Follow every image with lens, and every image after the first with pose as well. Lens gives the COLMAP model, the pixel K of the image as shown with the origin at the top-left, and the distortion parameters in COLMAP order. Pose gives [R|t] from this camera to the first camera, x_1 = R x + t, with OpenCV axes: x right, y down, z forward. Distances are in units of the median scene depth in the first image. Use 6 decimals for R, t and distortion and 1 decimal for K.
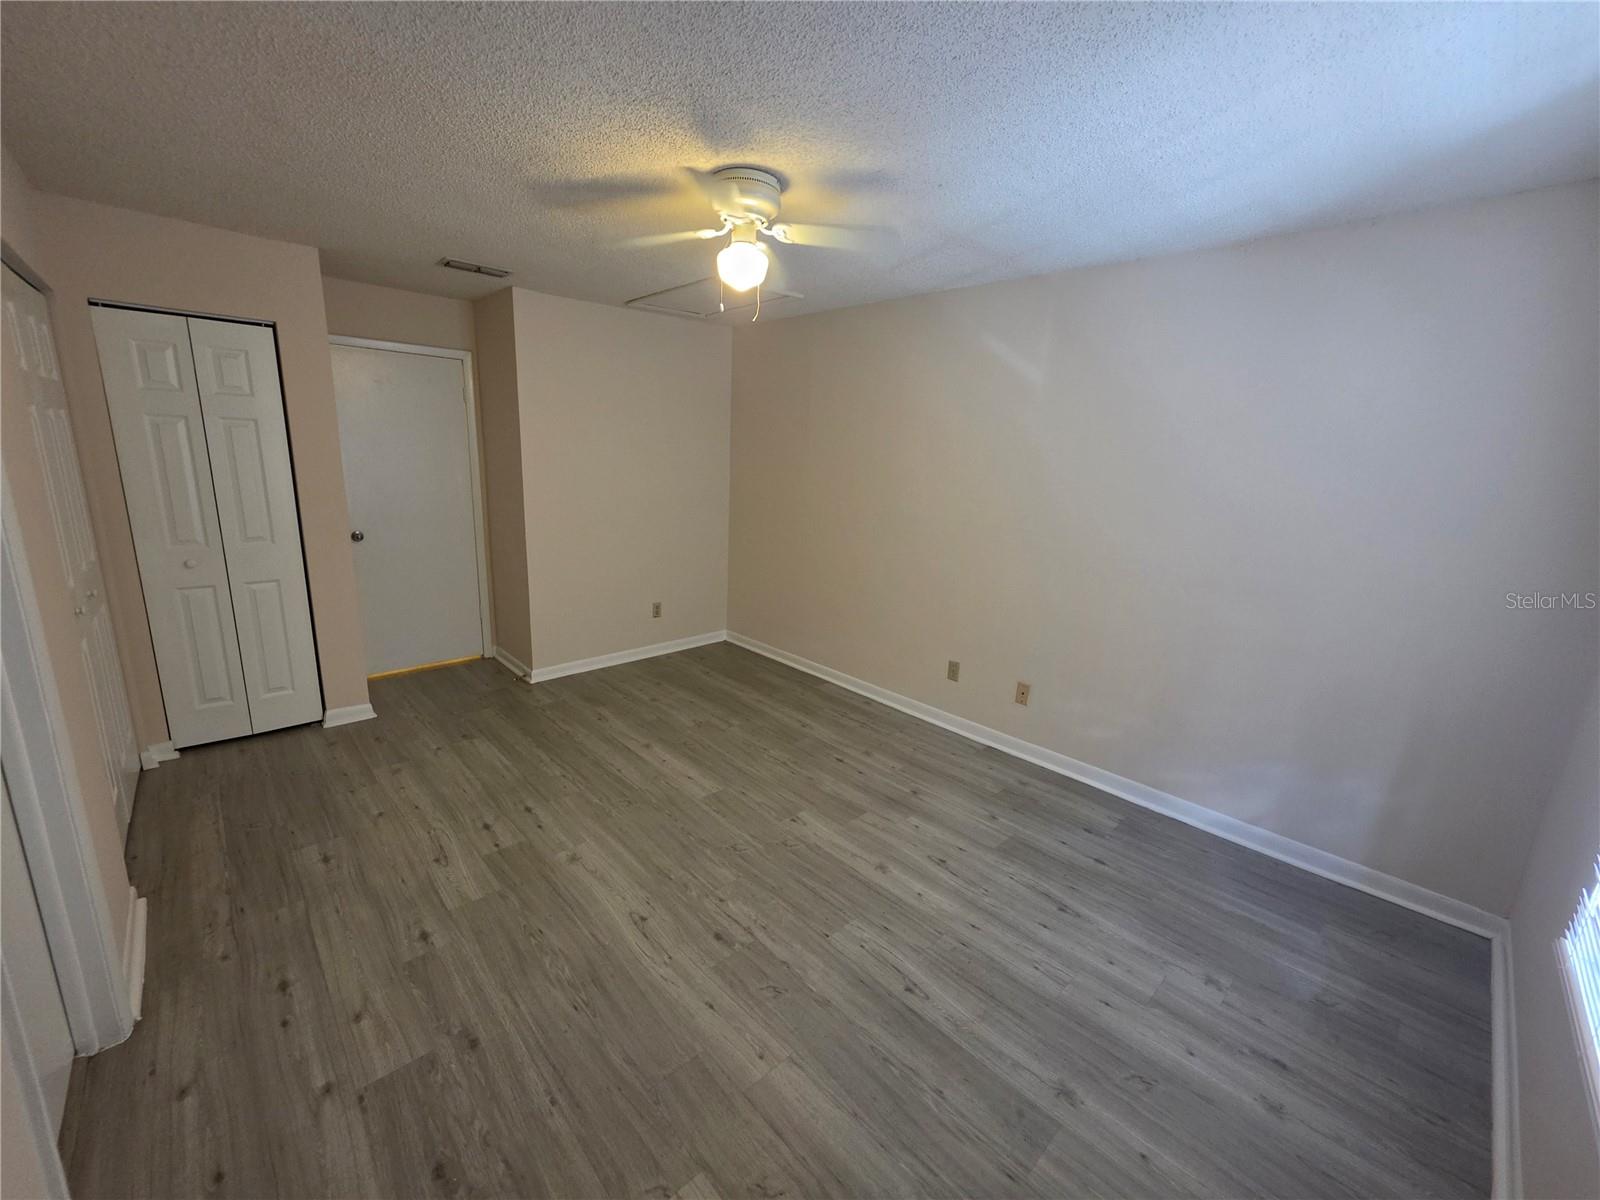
lens RADIAL K [[647.5, 0, 794.6], [0, 647.5, 599.3], [0, 0, 1]] dist [0.000334, -0.000368]
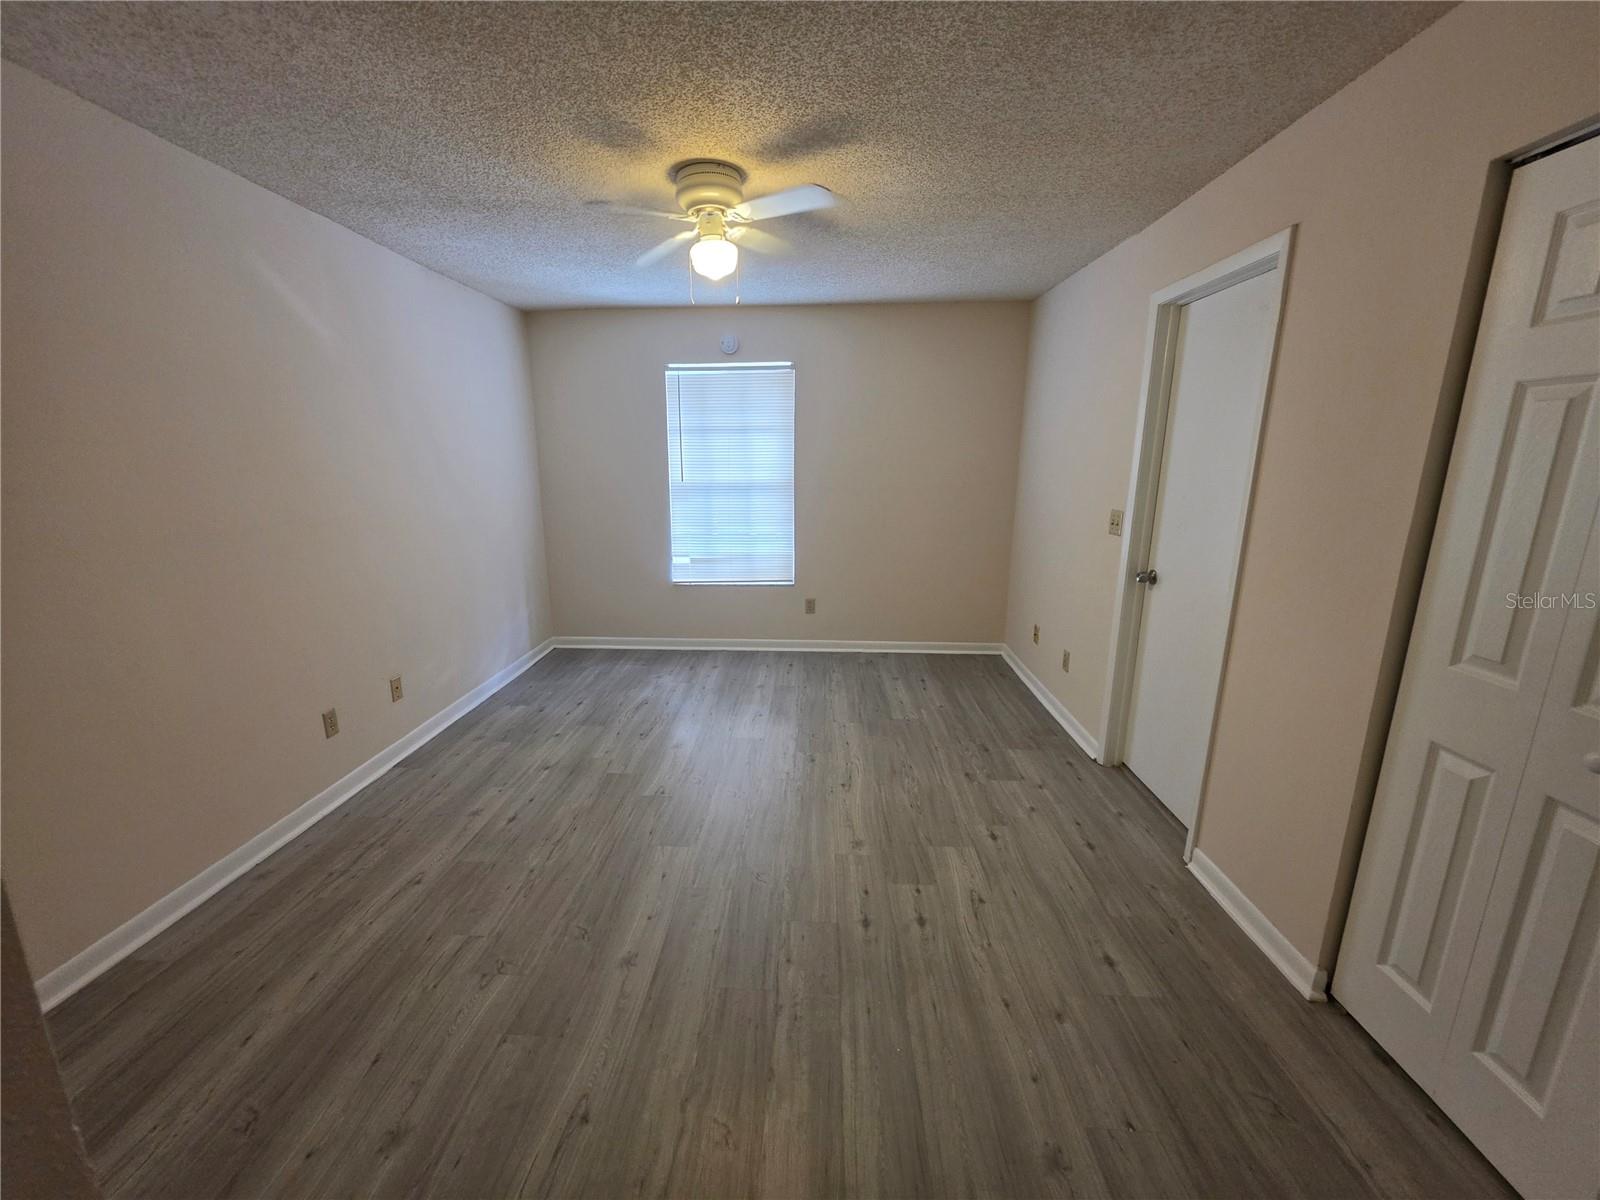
lens RADIAL K [[647.5, 0, 798.7], [0, 647.5, 602.3], [0, 0, 1]] dist [0.000334, -0.000368]
pose [[-0.707635, -0.193442, 0.679583, -0.853963], [0.132228, 0.908548, 0.396303, -0.330258], [-0.694096, 0.370298, -0.617342, 1.491578]]
